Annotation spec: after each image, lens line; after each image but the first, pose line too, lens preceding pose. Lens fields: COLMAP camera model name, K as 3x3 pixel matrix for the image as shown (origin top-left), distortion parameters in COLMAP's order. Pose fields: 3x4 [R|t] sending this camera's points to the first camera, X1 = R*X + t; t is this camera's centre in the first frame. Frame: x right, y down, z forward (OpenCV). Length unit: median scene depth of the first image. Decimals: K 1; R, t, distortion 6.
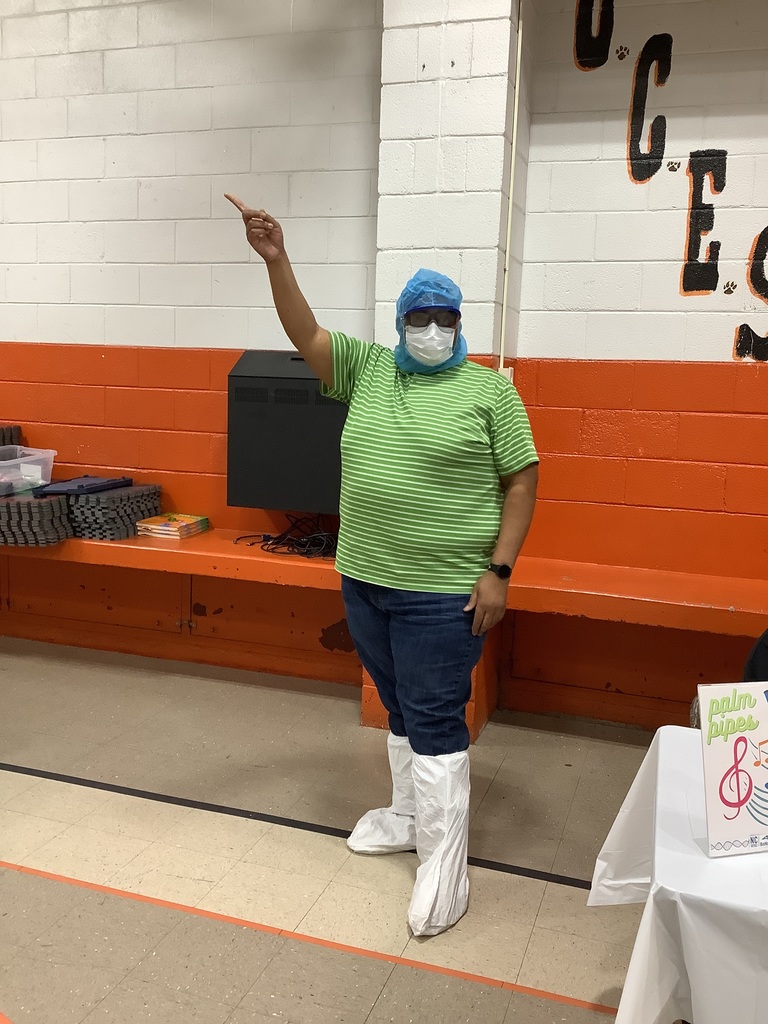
lens RADIAL K [[944.9, 0, 384.0], [0, 944.9, 512.0], [0, 0, 1]] dist [0.130036, -0.259416]
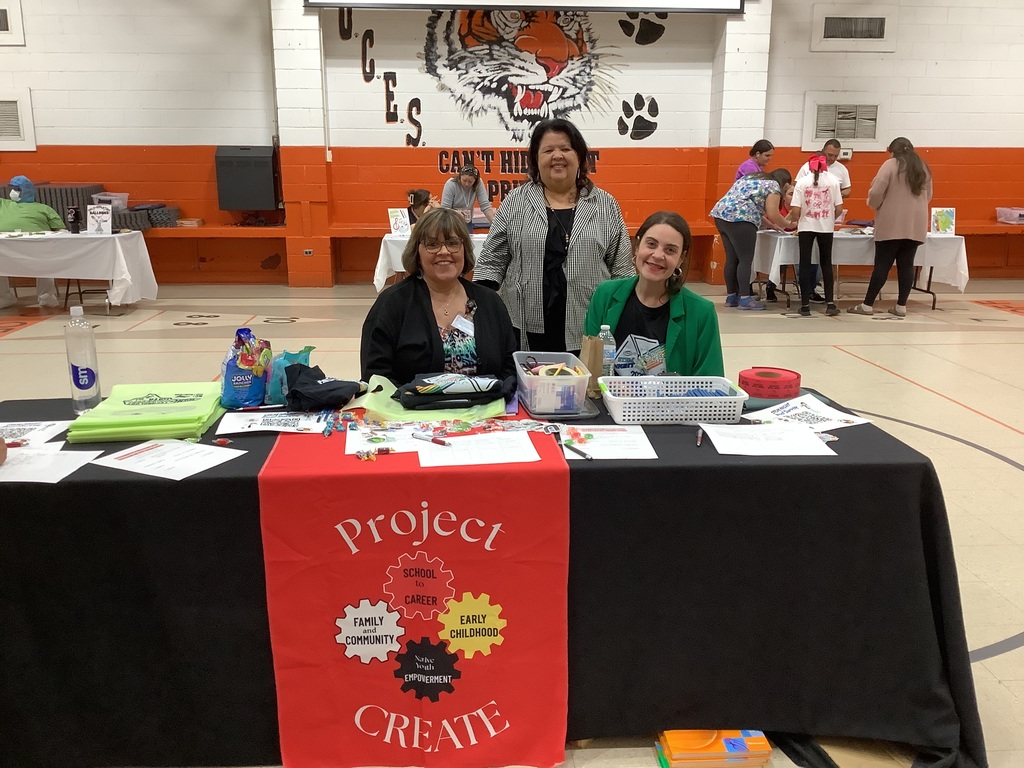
lens RADIAL K [[944.9, 0, 512.0], [0, 944.9, 384.0], [0, 0, 1]] dist [0.130036, -0.259416]
pose [[0.926371, -0.118700, 0.357416, -0.455839], [0.086269, 0.990679, 0.105413, 0.278217], [-0.366598, -0.066818, 0.927977, -1.846942]]
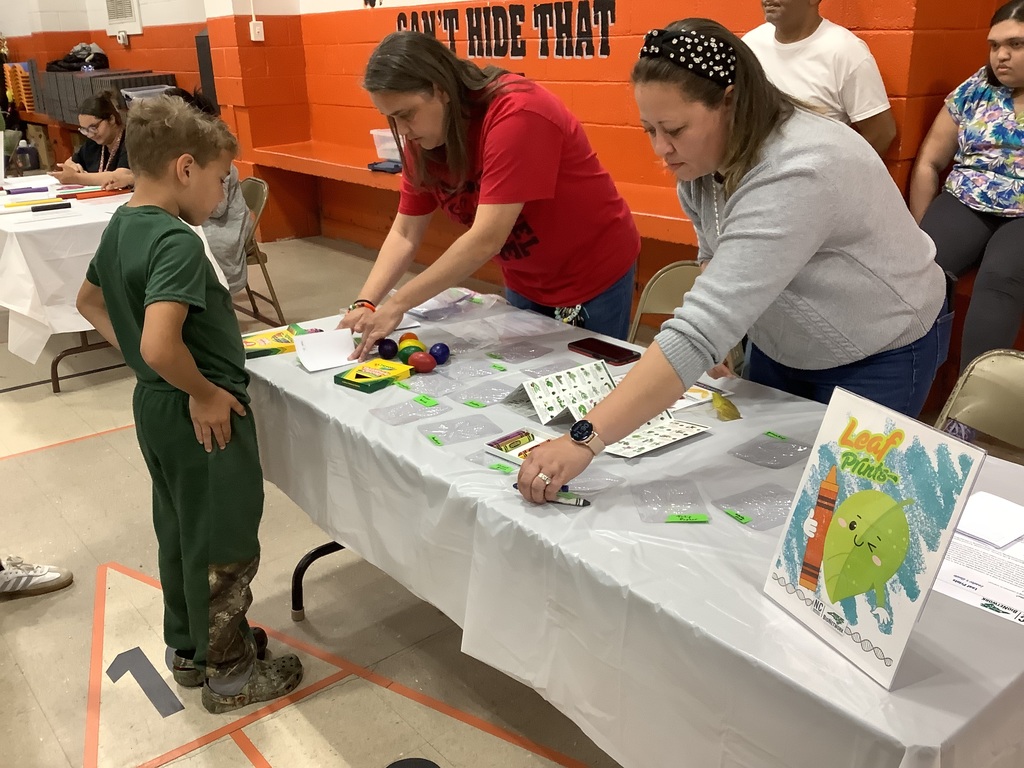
lens RADIAL K [[944.9, 0, 512.0], [0, 944.9, 384.0], [0, 0, 1]] dist [0.130036, -0.259416]
pose [[0.841150, 0.124891, -0.526184, 1.496084], [-0.015162, 0.978032, 0.207900, 0.119217], [0.540590, -0.166897, 0.824565, -0.289964]]
